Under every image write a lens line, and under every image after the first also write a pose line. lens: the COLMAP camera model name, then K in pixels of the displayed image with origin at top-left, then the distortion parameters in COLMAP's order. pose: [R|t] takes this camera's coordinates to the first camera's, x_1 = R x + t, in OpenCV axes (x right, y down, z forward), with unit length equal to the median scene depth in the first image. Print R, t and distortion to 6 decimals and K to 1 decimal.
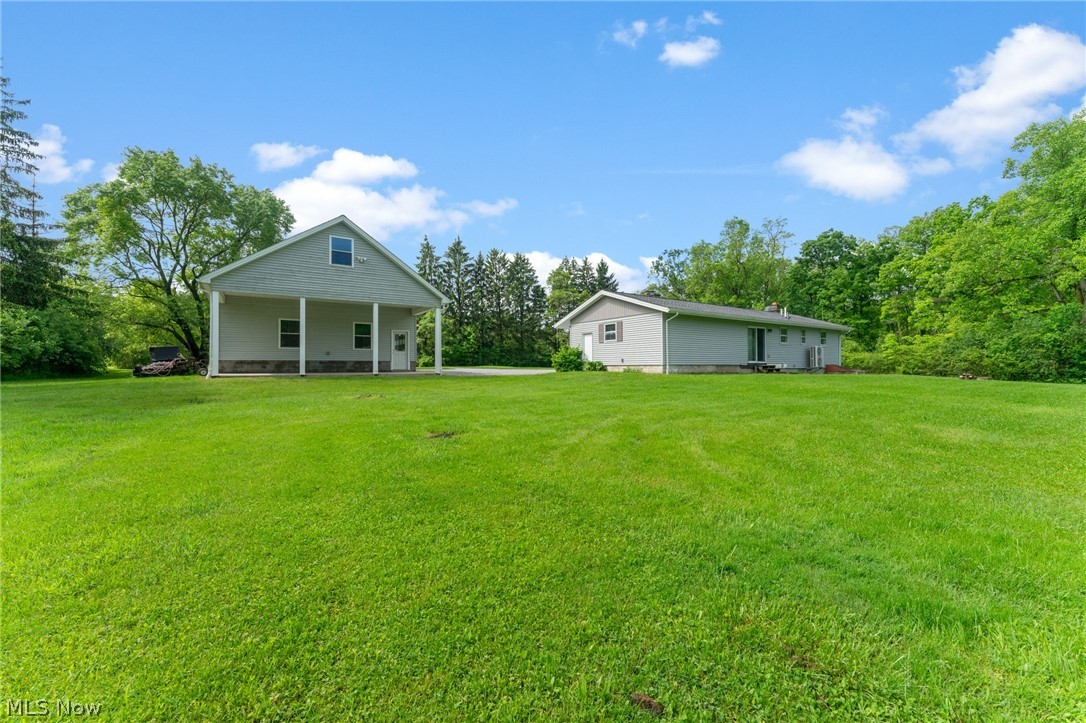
lens RADIAL K [[431.0, 0, 543.0], [0, 431.0, 361.5], [0, 0, 1]] dist [0.000706, 0.000037]
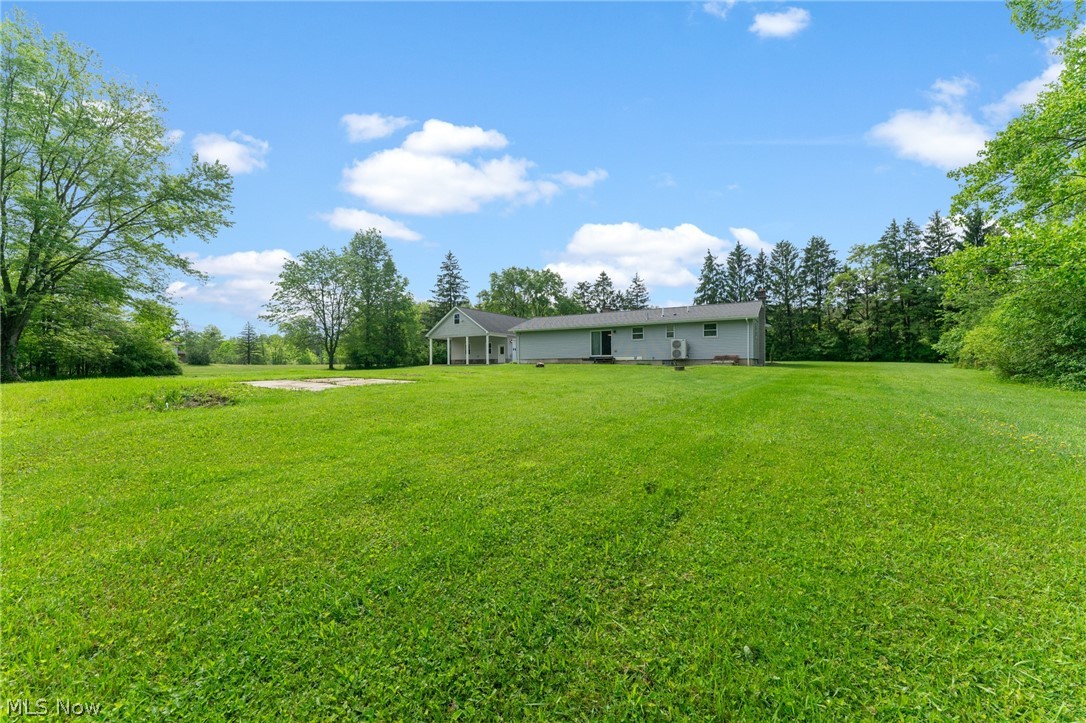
lens RADIAL K [[431.0, 0, 543.0], [0, 431.0, 361.5], [0, 0, 1]] dist [0.000706, 0.000037]
pose [[0.428046, -0.008693, -0.903715, 1.625297], [0.018725, 0.999824, -0.000749, 0.016465], [0.903563, -0.016602, 0.428133, 0.231176]]
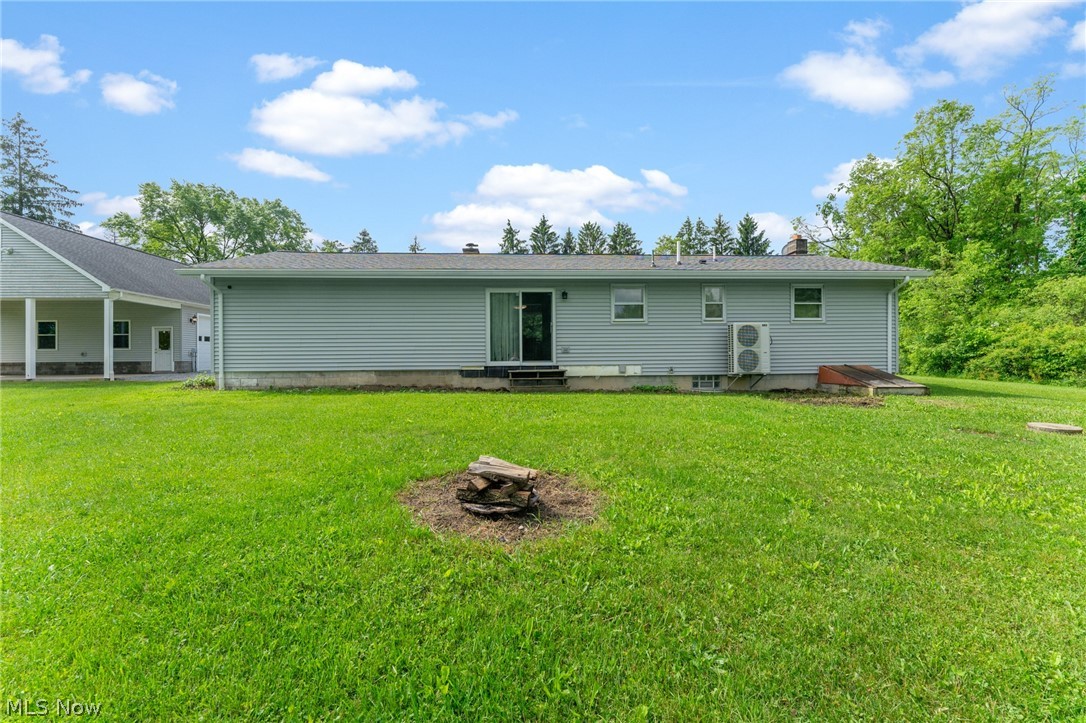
lens RADIAL K [[431.0, 0, 543.0], [0, 431.0, 361.5], [0, 0, 1]] dist [0.000706, 0.000037]
pose [[0.863708, 0.001894, -0.503990, 0.738383], [0.012256, 0.999618, 0.024759, -0.012120], [0.503844, -0.027561, 0.863355, 0.582635]]
